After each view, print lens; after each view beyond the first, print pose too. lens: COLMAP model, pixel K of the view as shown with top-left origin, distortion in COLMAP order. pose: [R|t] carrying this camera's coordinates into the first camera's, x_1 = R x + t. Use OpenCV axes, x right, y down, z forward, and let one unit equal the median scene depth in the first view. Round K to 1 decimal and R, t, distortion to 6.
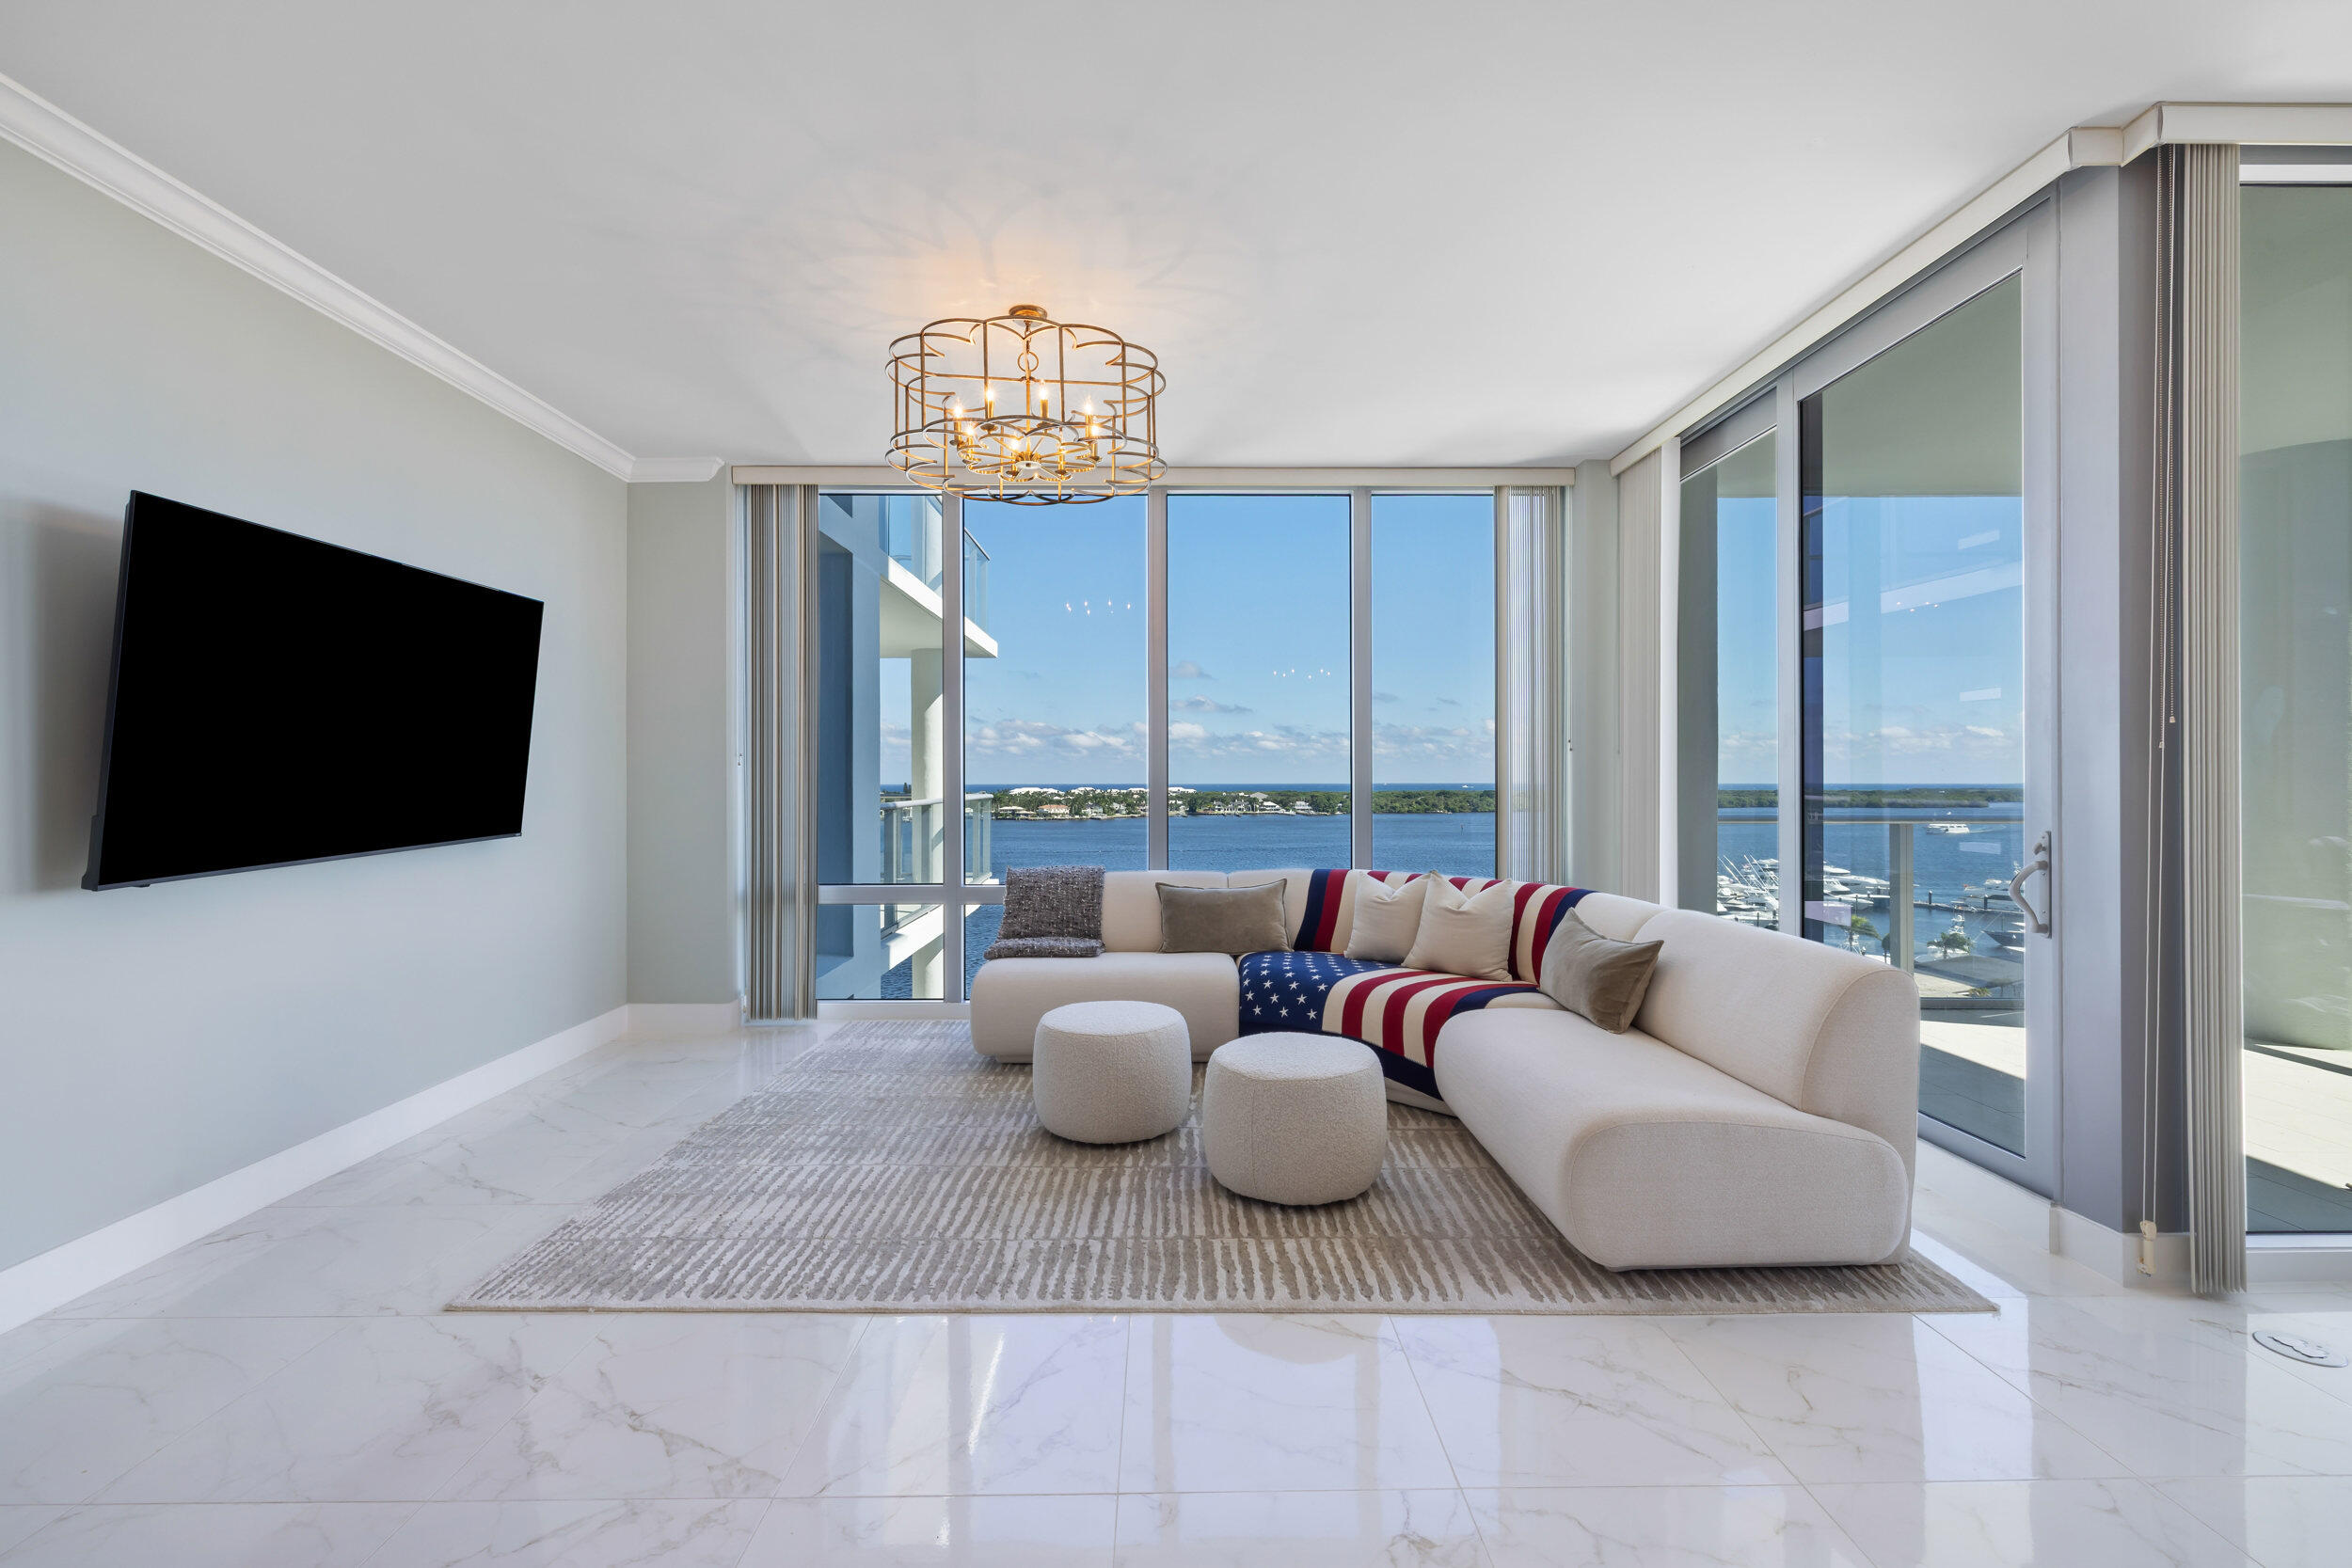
lens RADIAL K [[998.4, 0, 1171.9], [0, 998.4, 773.2], [0, 0, 1]] dist [0.002949, 0.000041]
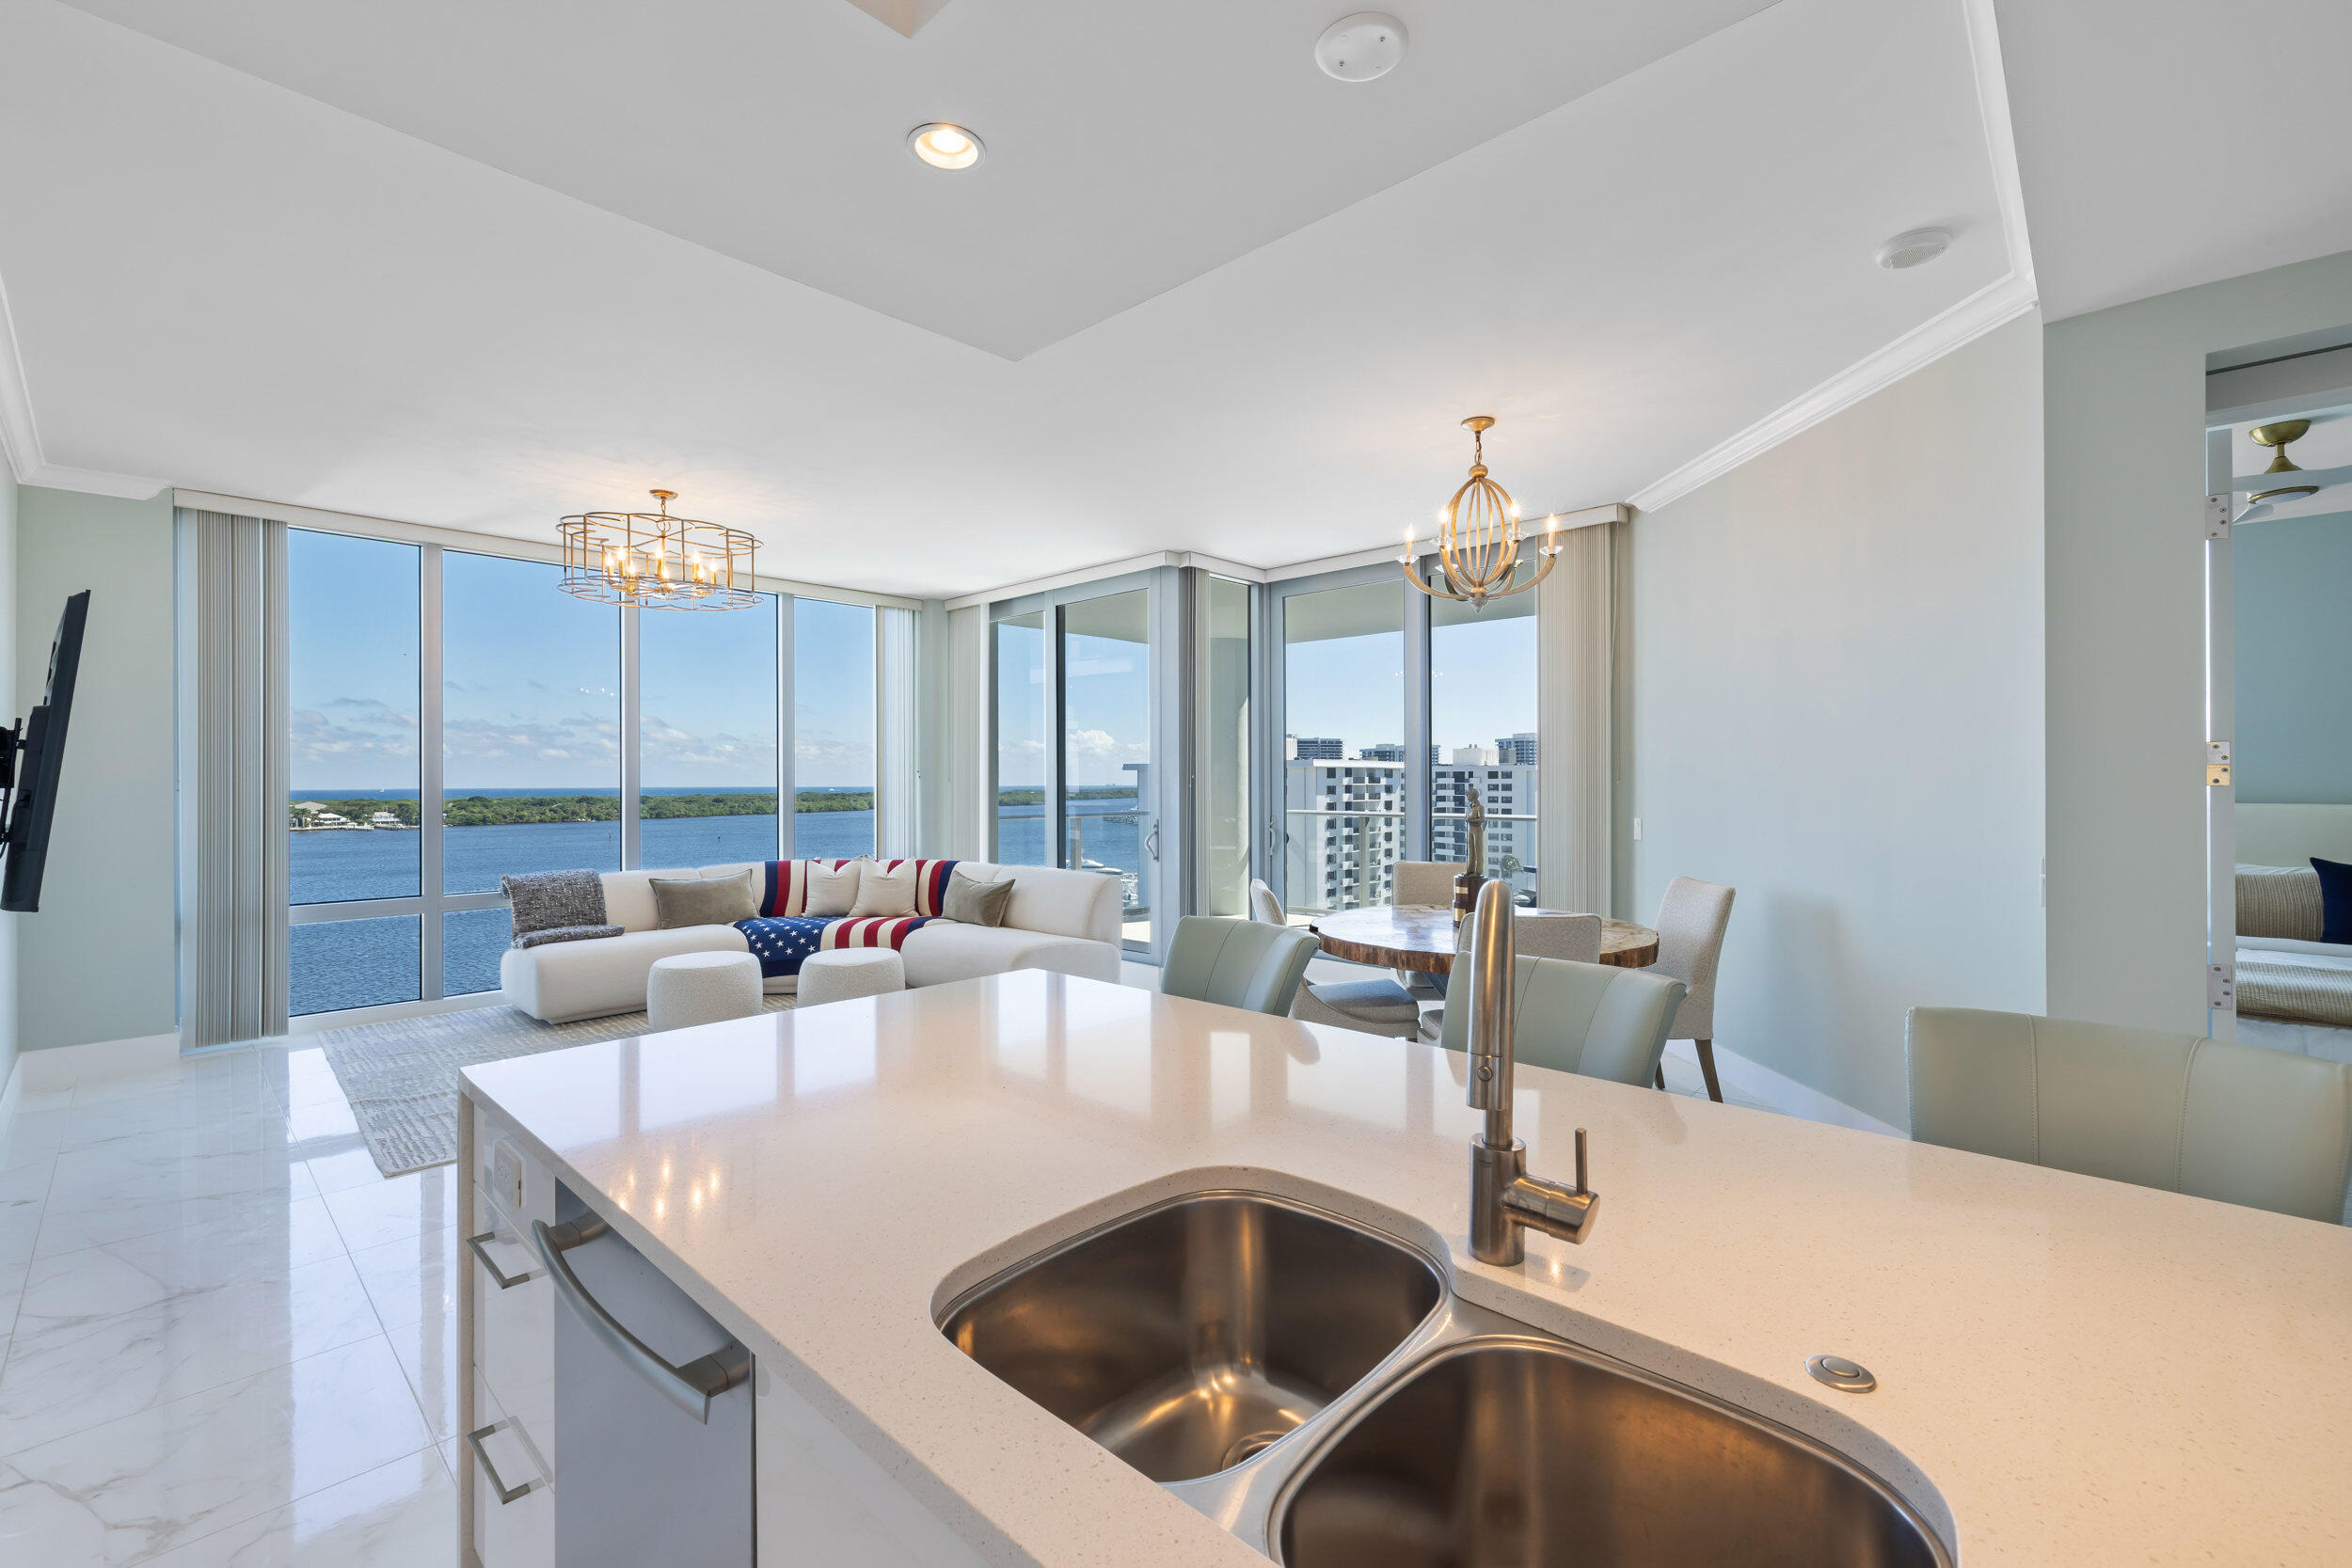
lens RADIAL K [[998.4, 0, 1179.1], [0, 998.4, 782.6], [0, 0, 1]] dist [0.002949, 0.000041]
pose [[0.691337, -0.002207, 0.722529, -0.551467], [-0.001987, 0.999986, 0.004956, -0.028644], [-0.722530, -0.004862, 0.691323, -0.475066]]
